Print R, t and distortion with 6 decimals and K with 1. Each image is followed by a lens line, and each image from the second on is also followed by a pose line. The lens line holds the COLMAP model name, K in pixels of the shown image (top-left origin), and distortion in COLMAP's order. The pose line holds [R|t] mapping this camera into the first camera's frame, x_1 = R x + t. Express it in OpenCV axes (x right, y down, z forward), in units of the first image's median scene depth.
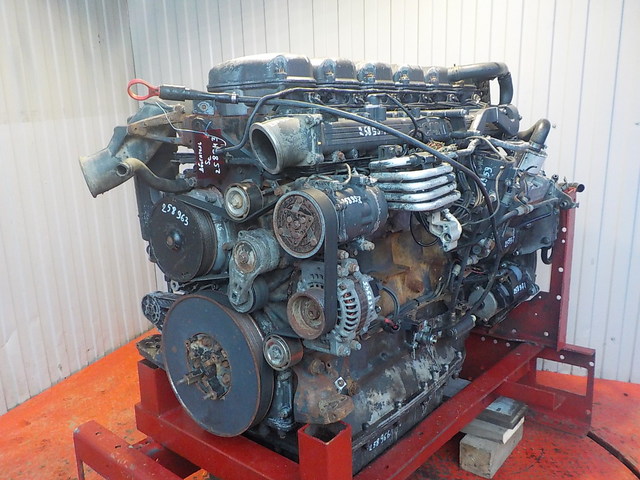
lens RADIAL K [[580.0, 0, 320.0], [0, 580.0, 240.0], [0, 0, 1]] dist [0.007143, -0.001074]
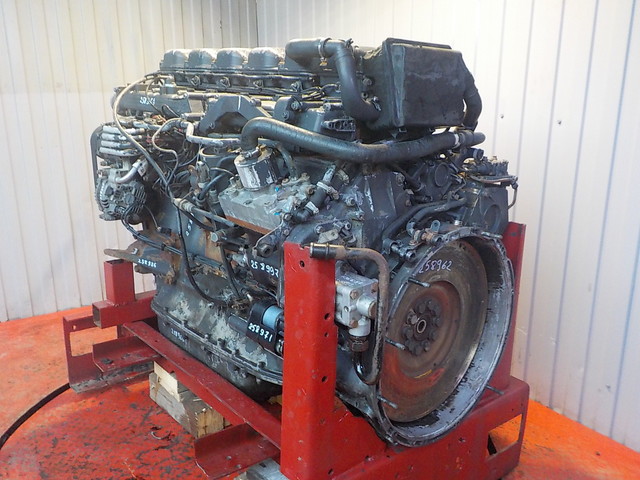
lens RADIAL K [[580.0, 0, 320.0], [0, 580.0, 240.0], [0, 0, 1]] dist [0.007143, -0.001074]
pose [[-0.141815, 0.292876, -0.945575, 1.250490], [-0.237110, 0.917371, 0.319701, -0.361529], [0.961076, 0.269543, -0.060653, 1.321833]]
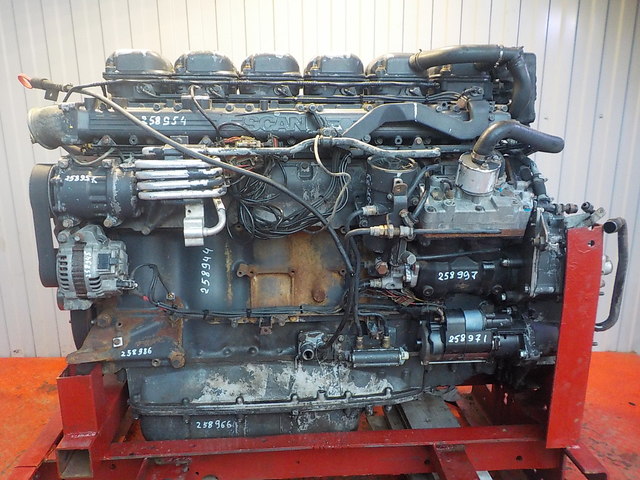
lens RADIAL K [[580.0, 0, 320.0], [0, 580.0, 240.0], [0, 0, 1]] dist [0.007143, -0.001074]
pose [[0.703748, 0.198095, -0.682273, 0.857232], [-0.179182, 0.978785, 0.099365, -0.107018], [0.687483, 0.052323, 0.724313, 0.364390]]
